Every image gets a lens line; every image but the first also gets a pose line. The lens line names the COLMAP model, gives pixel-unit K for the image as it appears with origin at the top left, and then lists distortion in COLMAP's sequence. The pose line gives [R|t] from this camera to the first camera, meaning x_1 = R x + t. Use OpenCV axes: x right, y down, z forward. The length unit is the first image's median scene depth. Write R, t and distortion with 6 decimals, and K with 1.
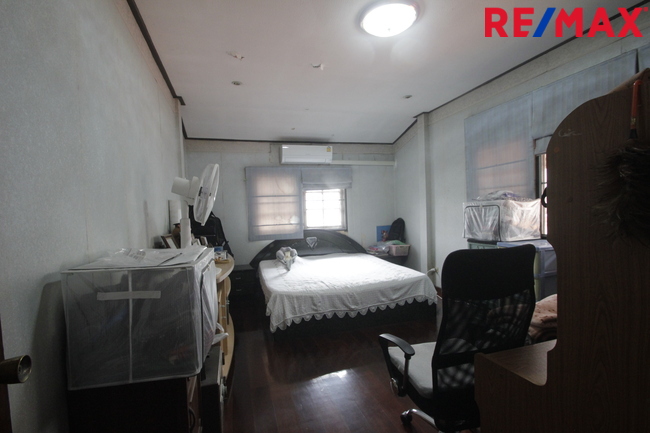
lens RADIAL K [[304.0, 0, 324.0], [0, 304.0, 227.0], [0, 0, 1]] dist [0.014333, -0.017684]
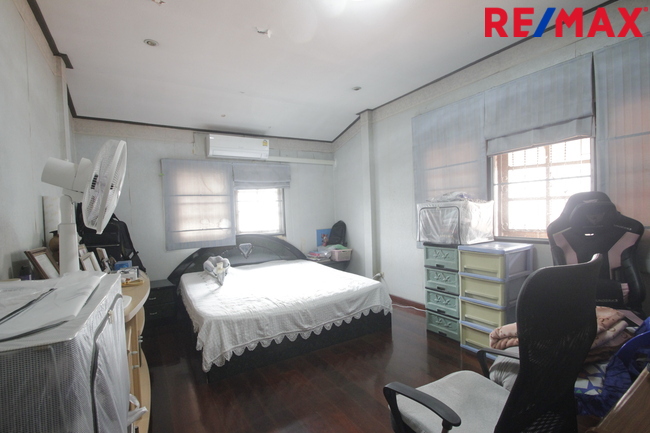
lens RADIAL K [[304.0, 0, 324.0], [0, 304.0, 227.0], [0, 0, 1]] dist [0.014333, -0.017684]
pose [[0.968352, -0.011011, 0.249347, -0.061052], [0.013458, 0.999877, -0.008111, -0.005173], [-0.249227, 0.011210, 0.968380, 0.160252]]
